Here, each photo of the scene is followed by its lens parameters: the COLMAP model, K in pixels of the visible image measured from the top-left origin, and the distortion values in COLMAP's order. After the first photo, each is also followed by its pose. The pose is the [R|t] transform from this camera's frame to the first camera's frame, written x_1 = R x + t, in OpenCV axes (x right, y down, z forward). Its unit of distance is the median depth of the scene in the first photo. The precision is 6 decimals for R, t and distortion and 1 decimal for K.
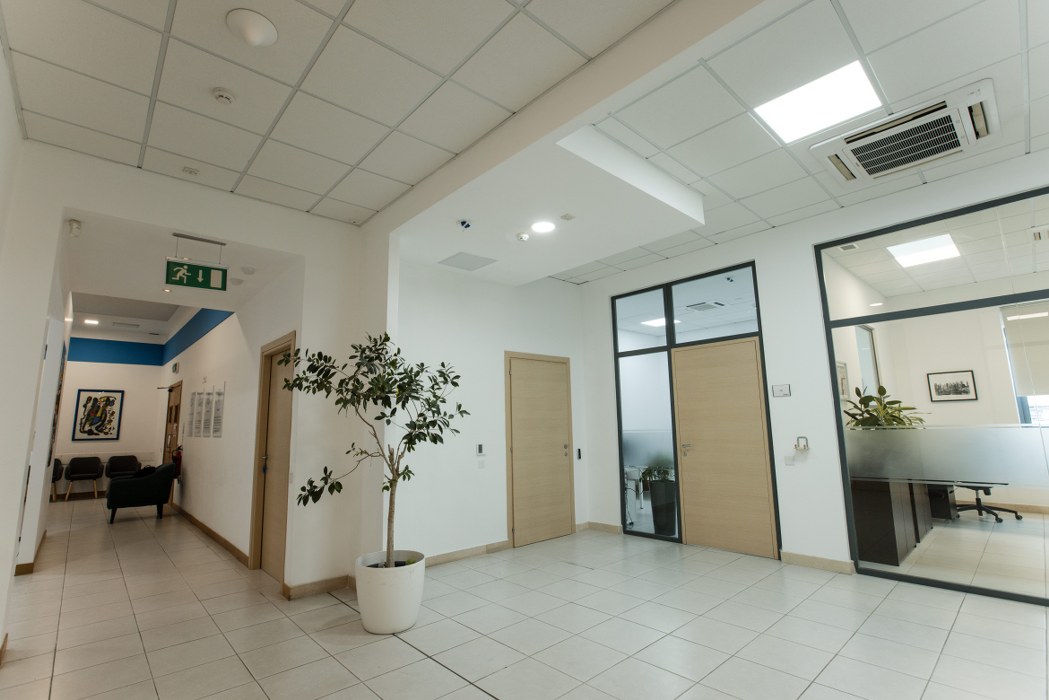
lens RADIAL K [[497.6, 0, 516.2], [0, 497.6, 345.8], [0, 0, 1]] dist [-0.054288, 0.024655]
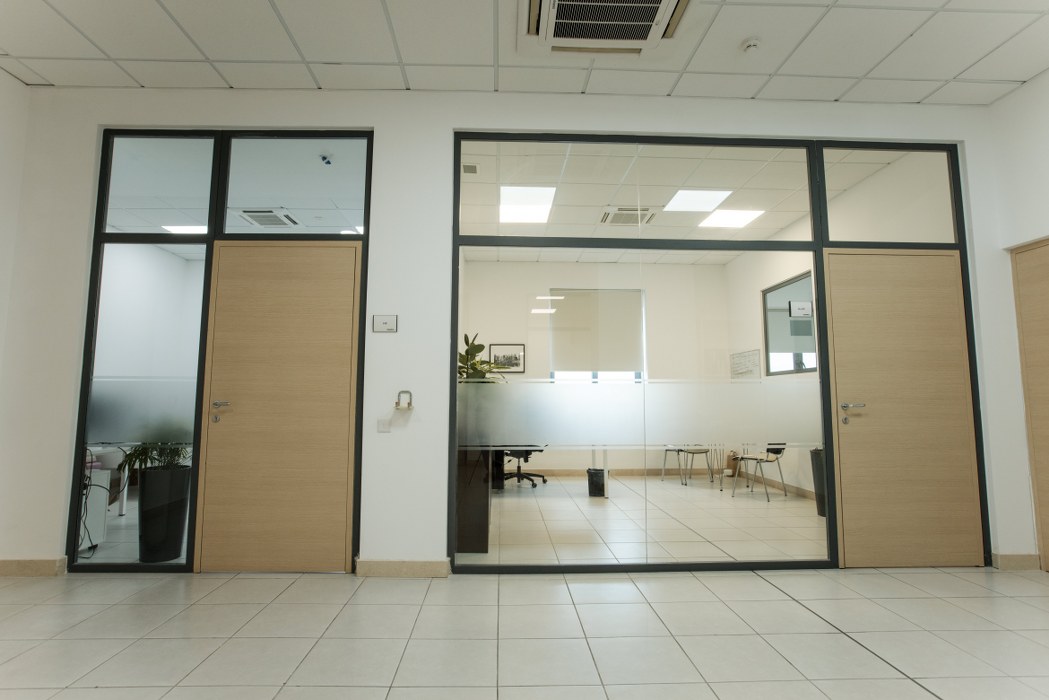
lens RADIAL K [[538.8, 0, 520.5], [0, 538.8, 346.3], [0, 0, 1]] dist [-0.041929, 0.022335]
pose [[0.648345, 0.099440, 0.754824, 0.085313], [-0.135625, 0.990661, -0.014016, 0.089287], [-0.749169, -0.093286, 0.655777, 0.306920]]
